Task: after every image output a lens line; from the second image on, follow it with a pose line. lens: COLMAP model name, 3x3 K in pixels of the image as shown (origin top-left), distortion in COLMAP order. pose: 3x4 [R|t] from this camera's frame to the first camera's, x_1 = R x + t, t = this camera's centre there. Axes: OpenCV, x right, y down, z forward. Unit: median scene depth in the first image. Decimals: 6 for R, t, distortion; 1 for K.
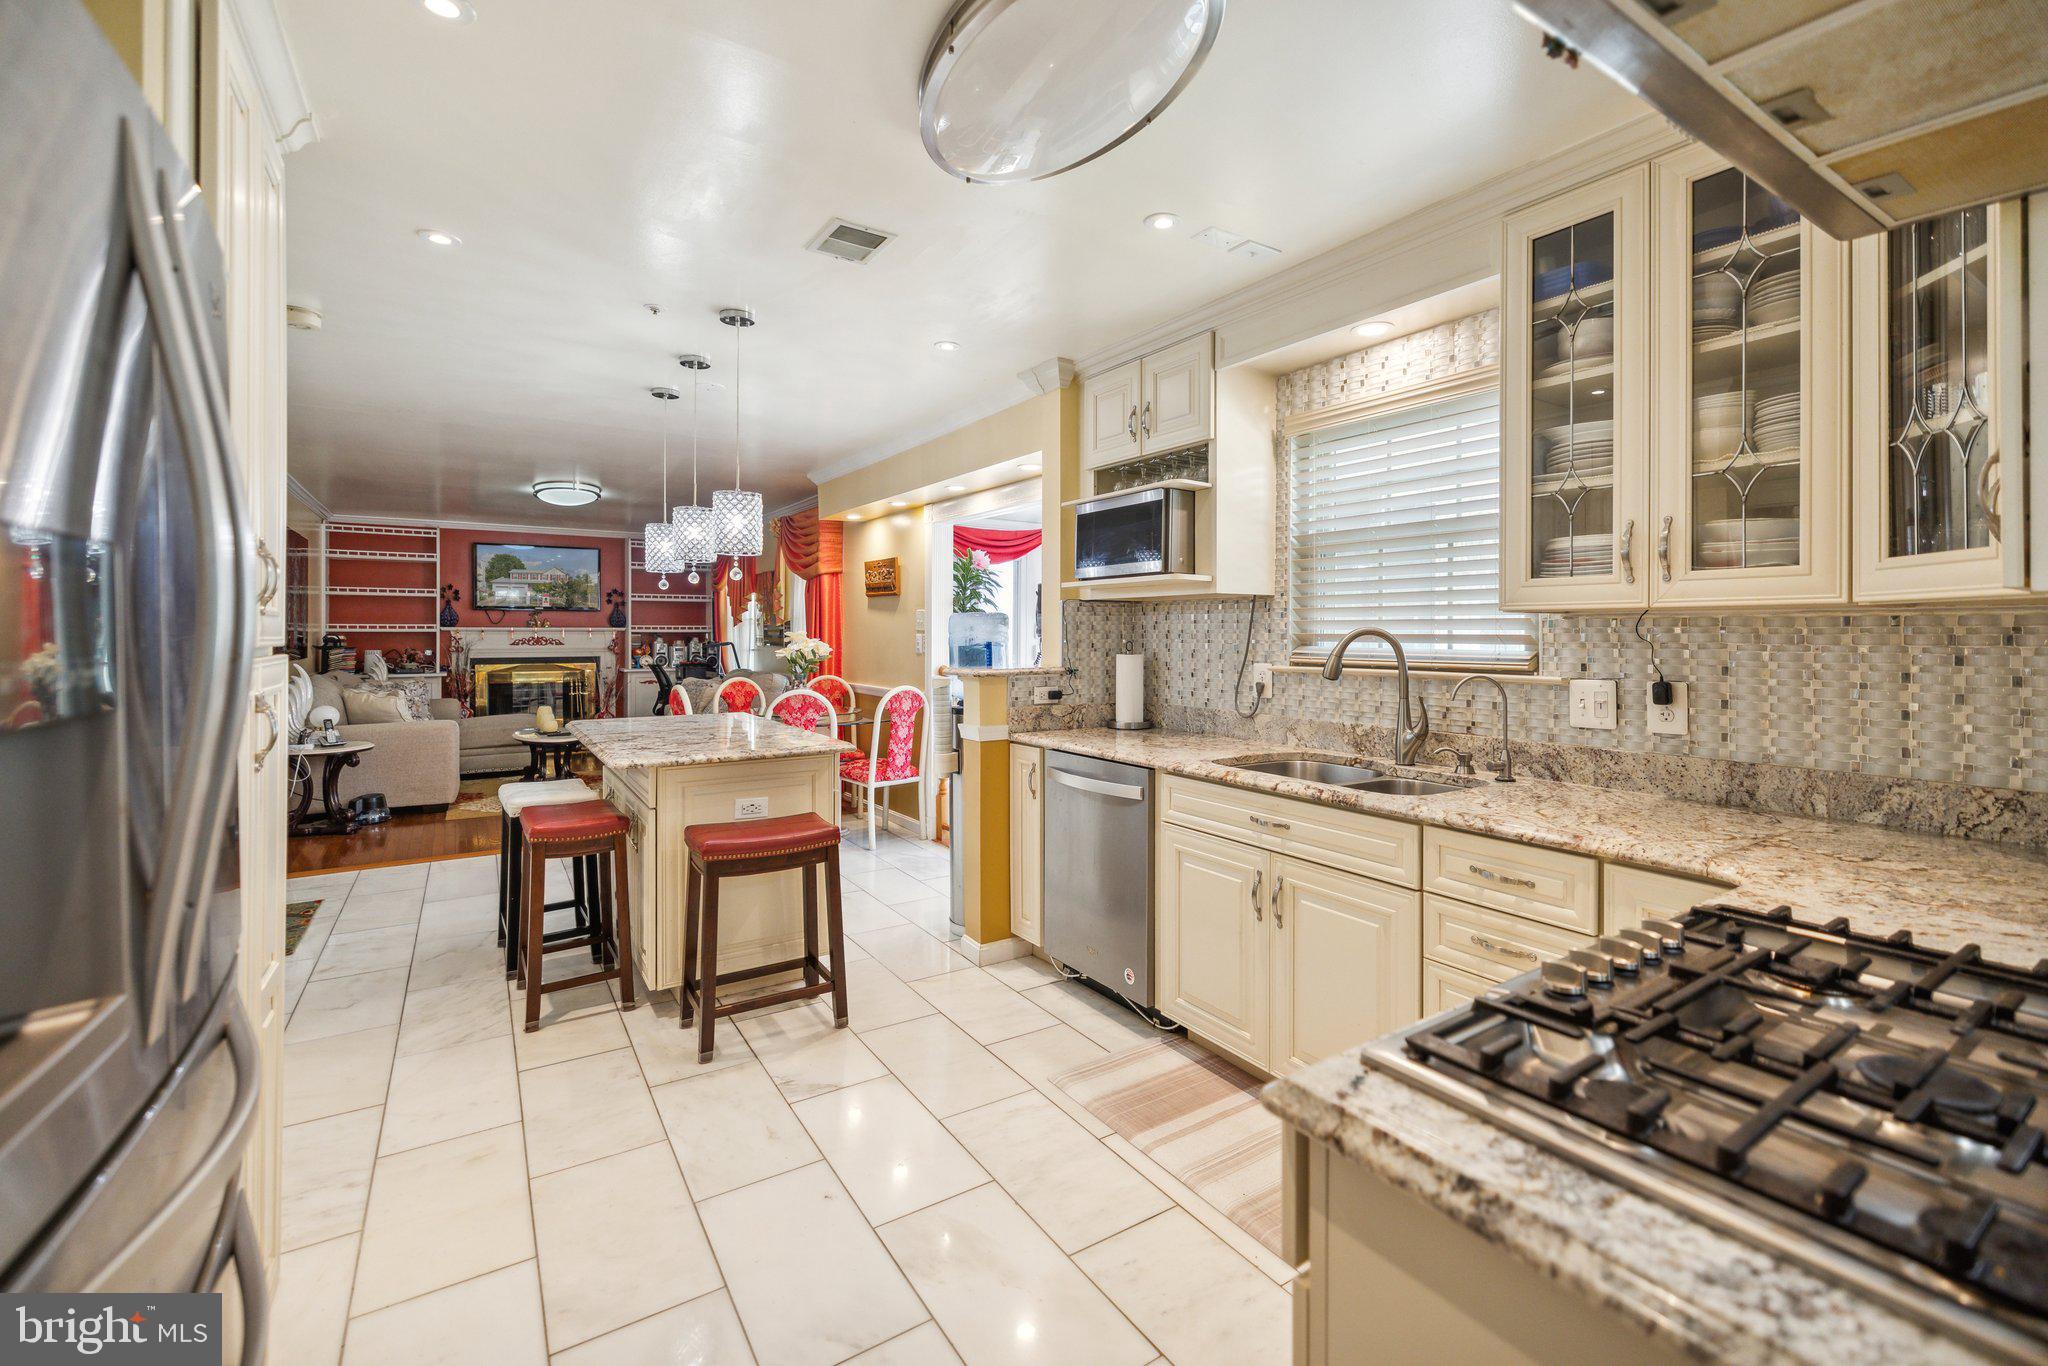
lens RADIAL K [[880.1, 0, 1062.0], [0, 880.1, 636.8], [0, 0, 1]] dist [0.001742, -0.001296]
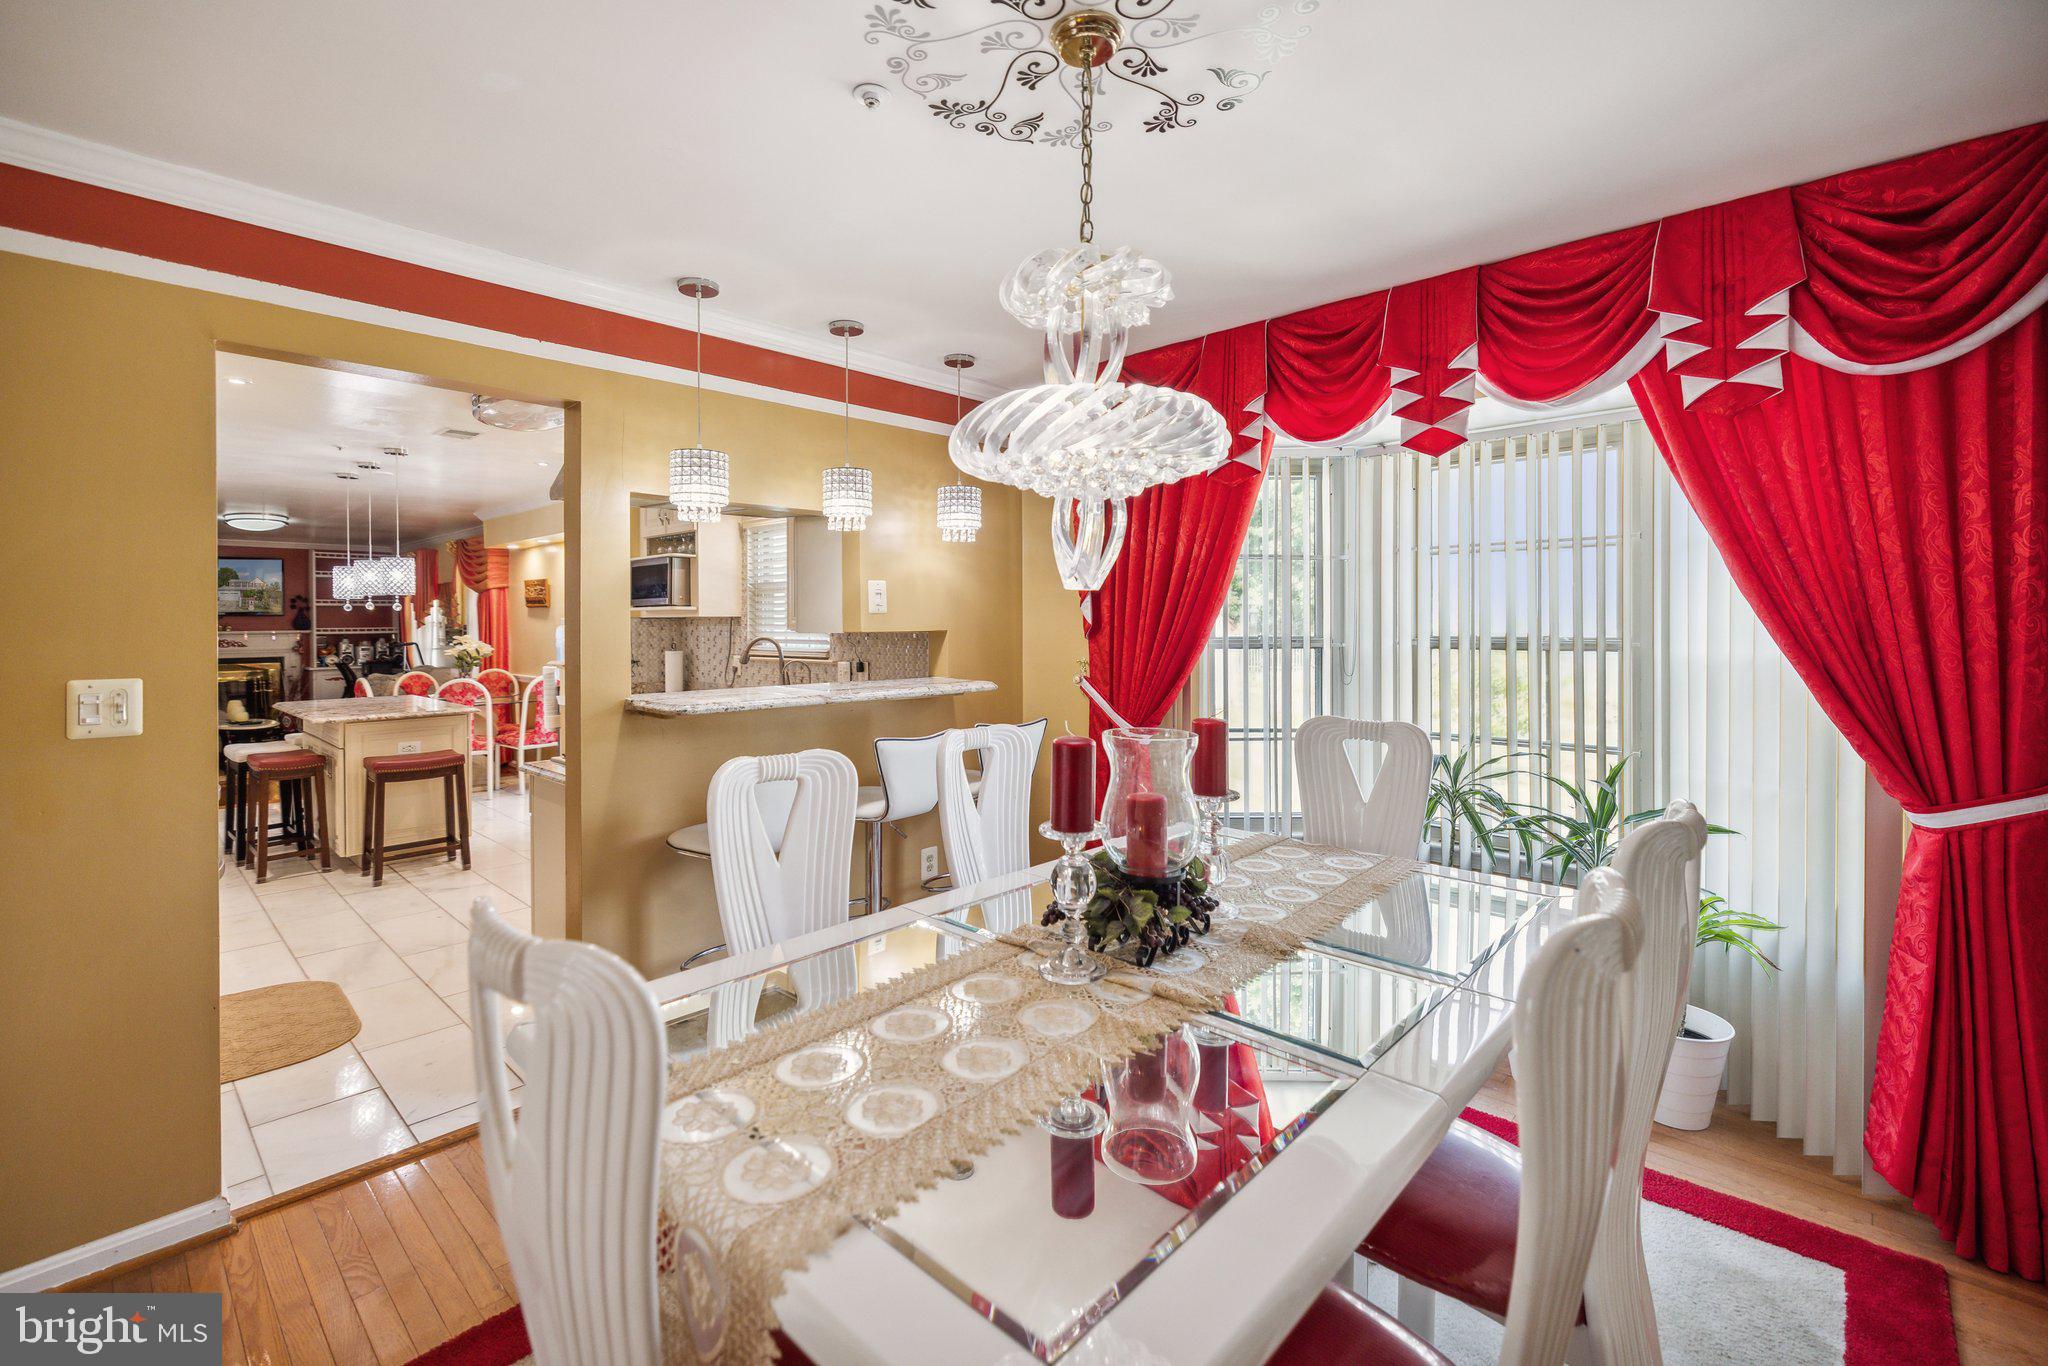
lens RADIAL K [[880.1, 0, 1002.5], [0, 880.1, 625.6], [0, 0, 1]] dist [0.001742, -0.001296]
pose [[0.977423, -0.010385, 0.211038, 0.215215], [0.010426, 0.999945, 0.000918, -0.014210], [-0.211036, 0.001303, 0.977478, -0.470569]]
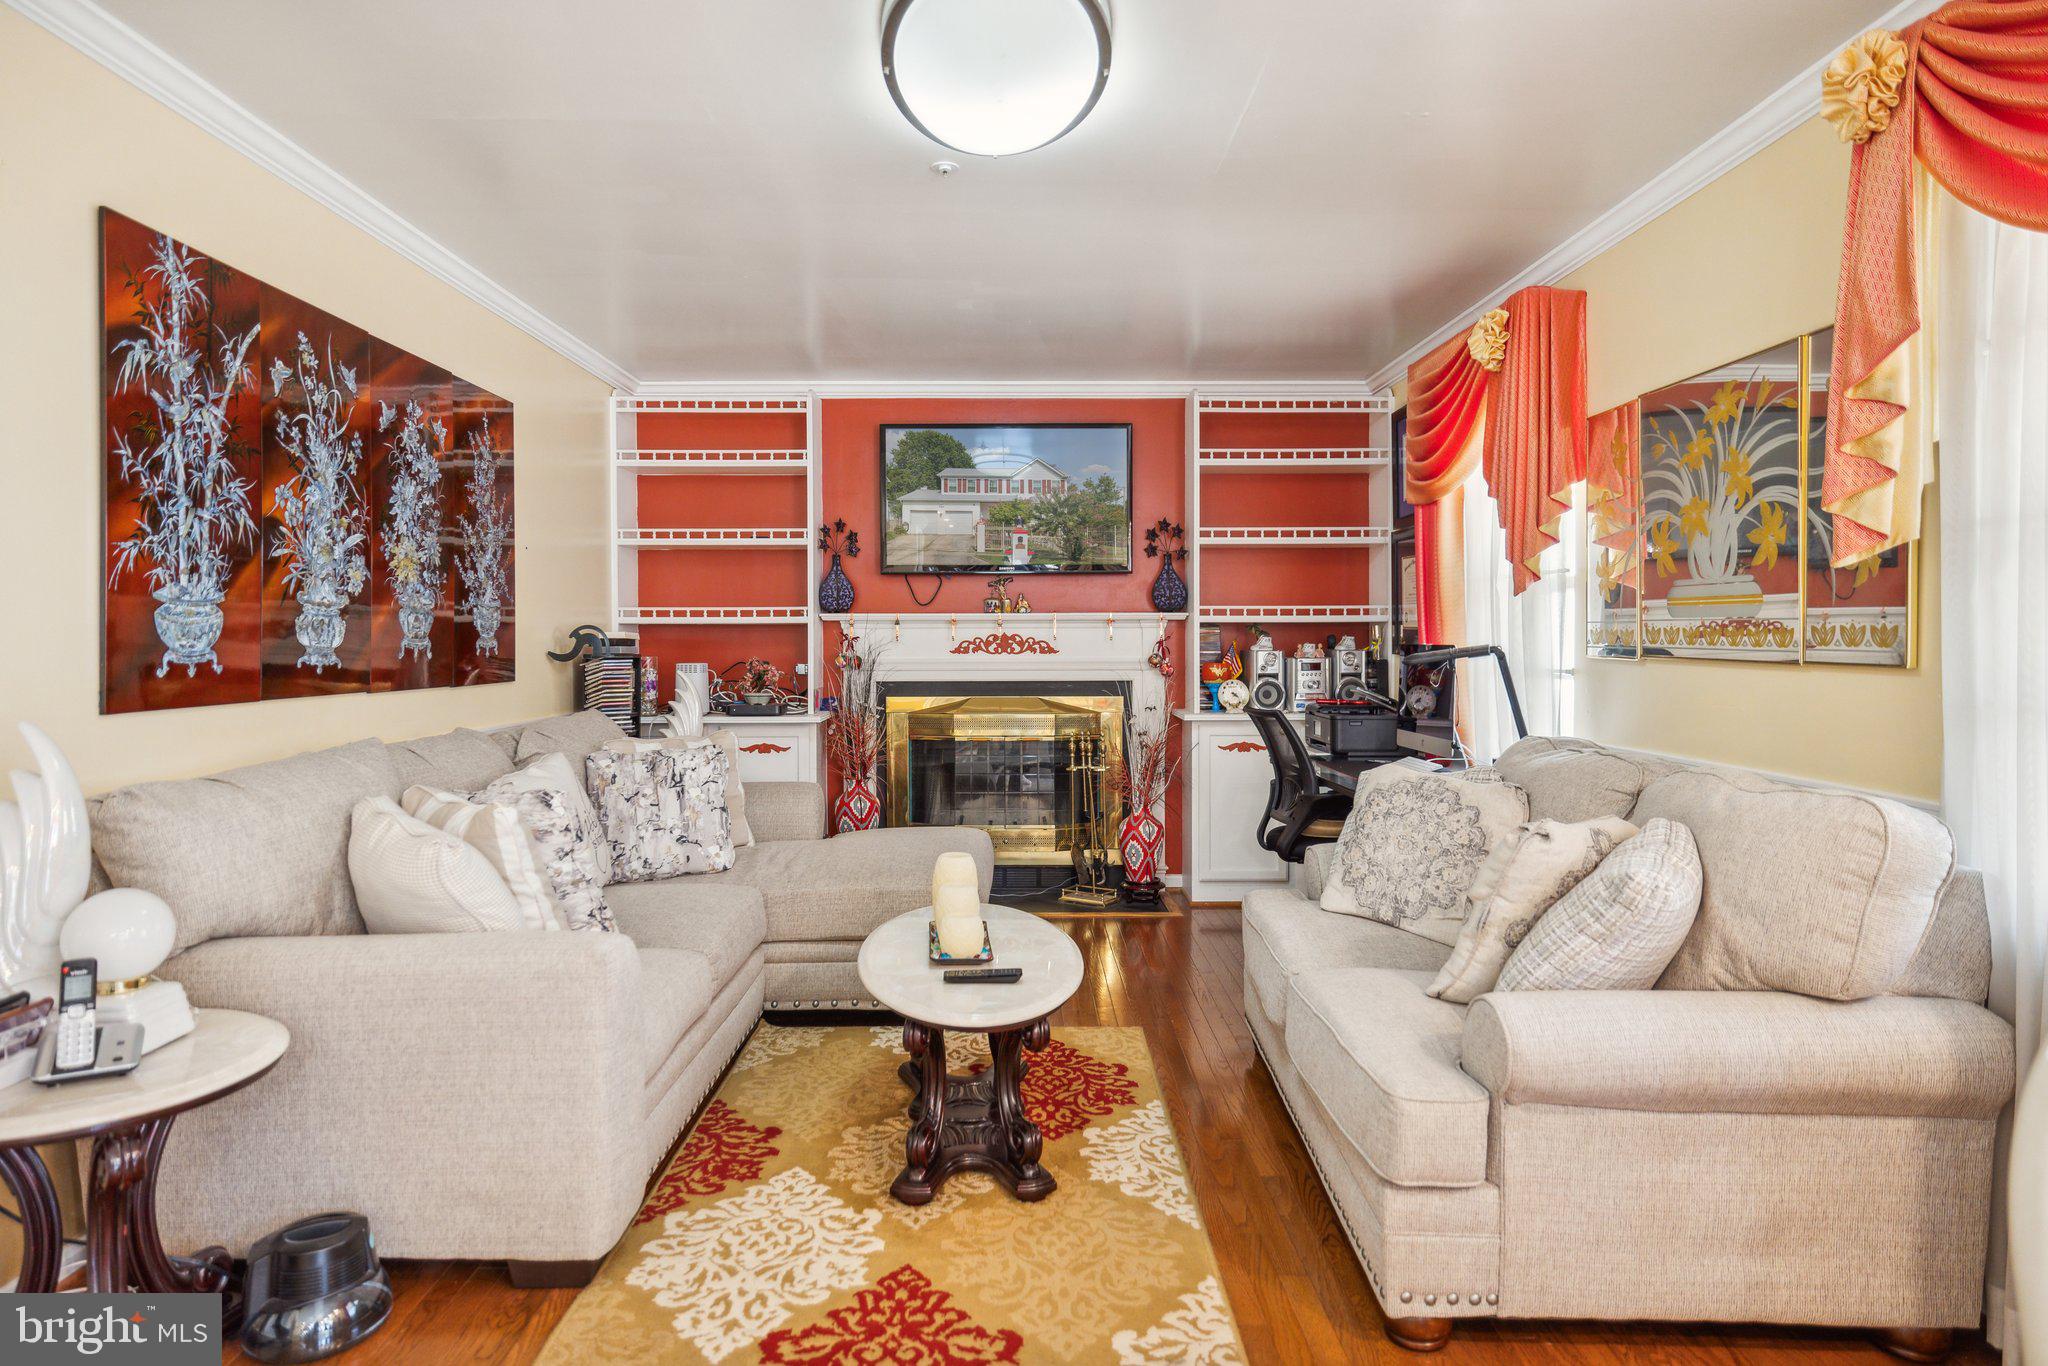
lens RADIAL K [[1189.0, 0, 1019.5], [0, 1189.0, 657.7], [0, 0, 1]] dist [0.011962, -0.004580]
pose [[0.830375, 0.005316, -0.557180, -0.443800], [0.001623, 0.999927, 0.011960, 0.007653], [0.557203, -0.010835, 0.830306, 0.874904]]
